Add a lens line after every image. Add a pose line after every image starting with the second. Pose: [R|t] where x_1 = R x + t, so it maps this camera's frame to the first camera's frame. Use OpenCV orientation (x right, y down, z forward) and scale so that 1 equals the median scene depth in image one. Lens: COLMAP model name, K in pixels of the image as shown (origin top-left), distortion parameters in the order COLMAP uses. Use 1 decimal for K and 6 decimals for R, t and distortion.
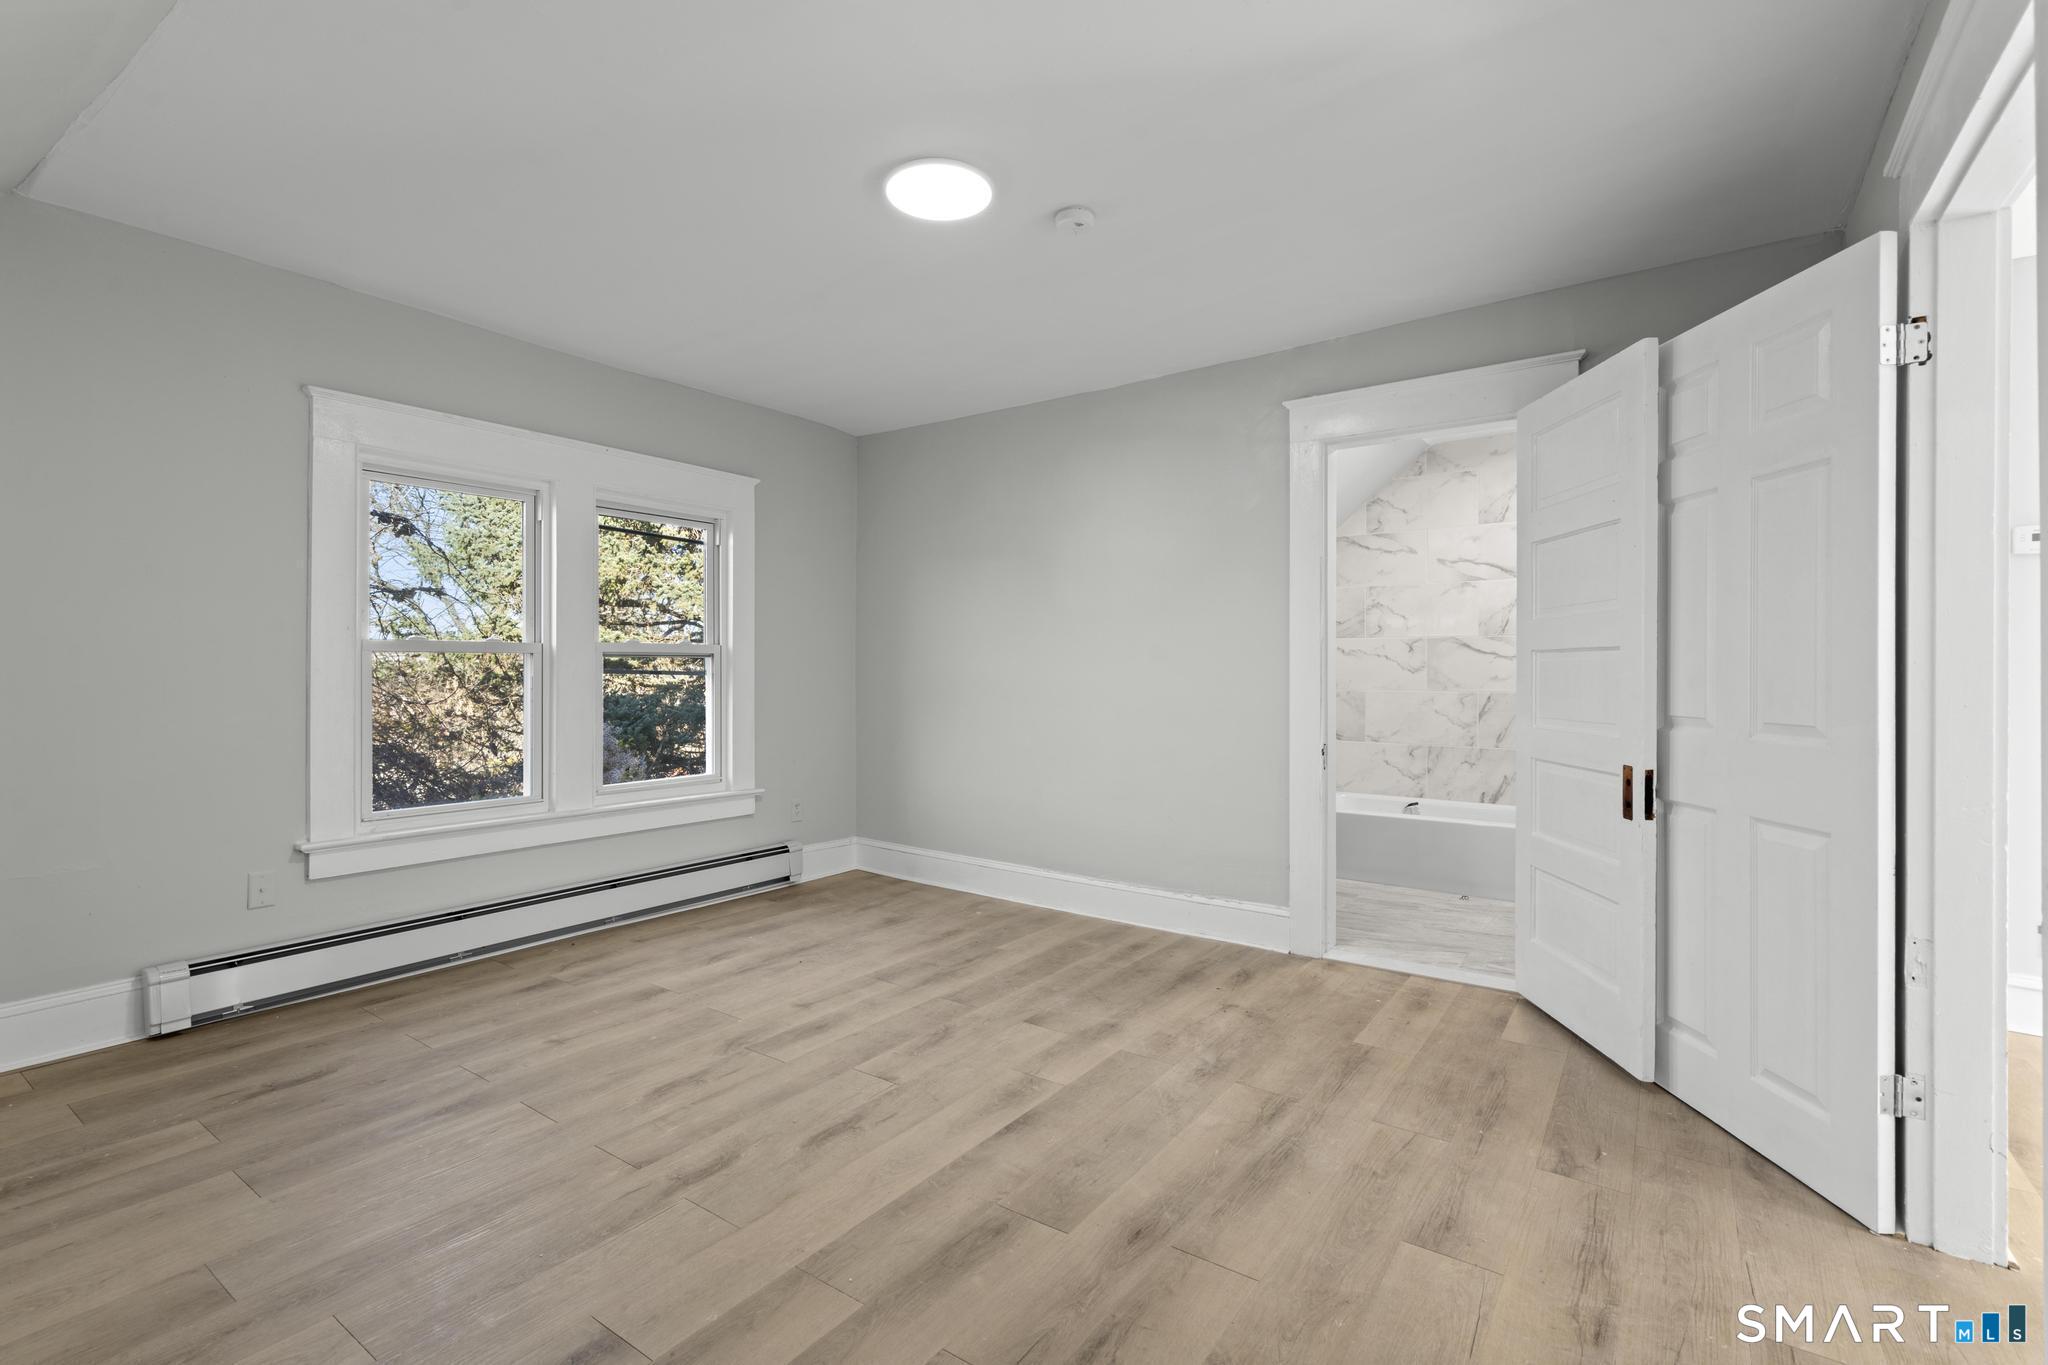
lens RADIAL K [[938.2, 0, 1018.7], [0, 938.2, 680.4], [0, 0, 1]] dist [0.001541, 0.000222]
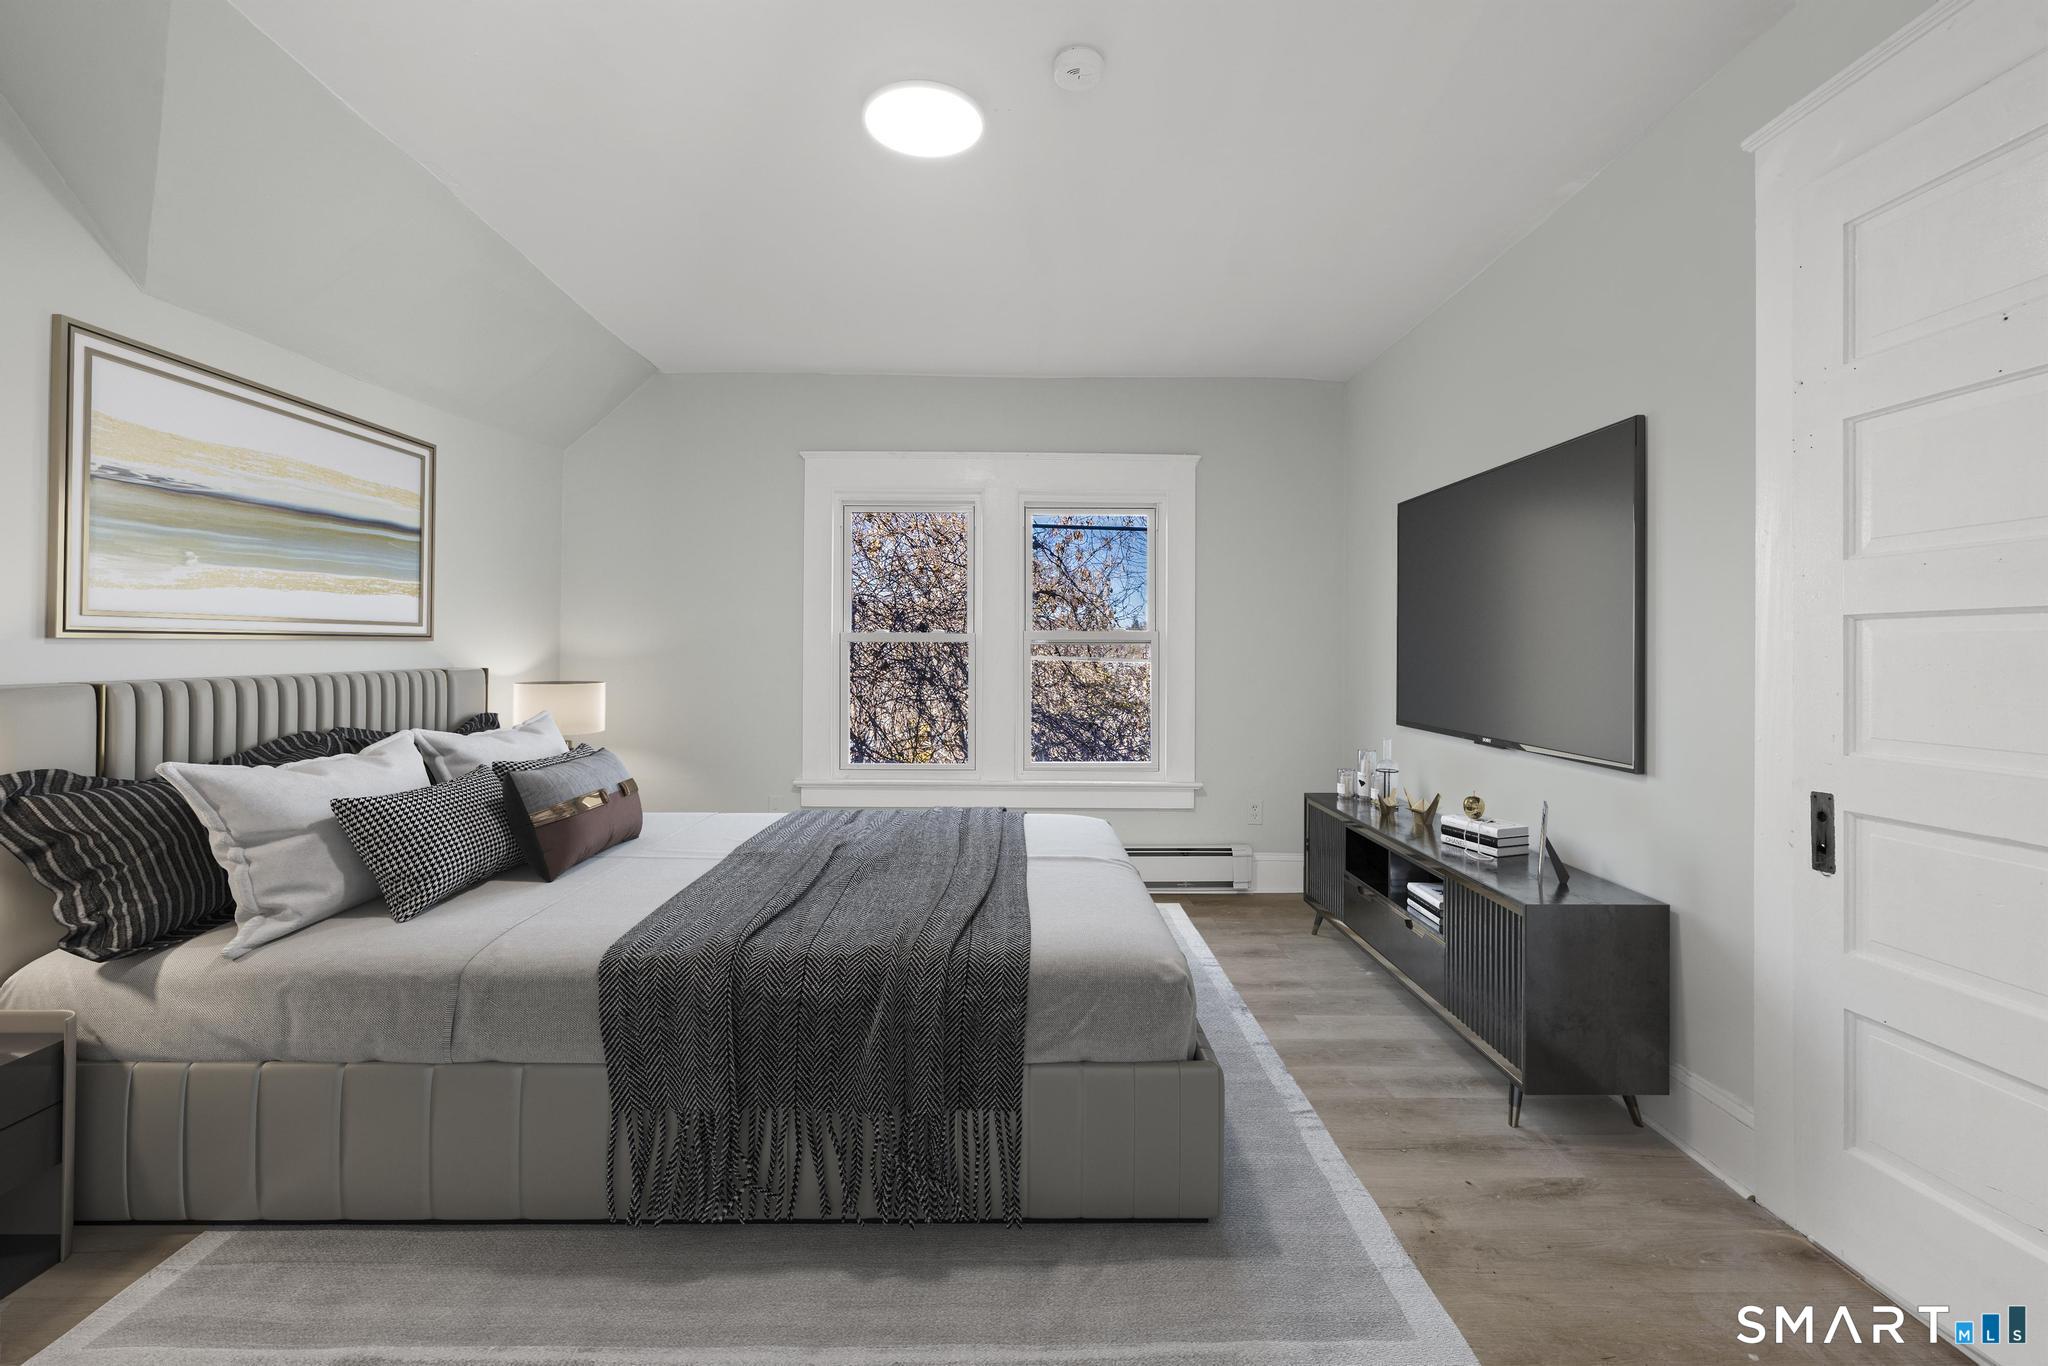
lens RADIAL K [[938.2, 0, 1020.2], [0, 938.2, 664.7], [0, 0, 1]] dist [0.001541, 0.000222]
pose [[0.592267, 0.004884, -0.805727, 0.388853], [-0.012132, 0.999922, -0.002857, 0.001853], [0.805650, 0.011467, 0.592280, 0.303425]]
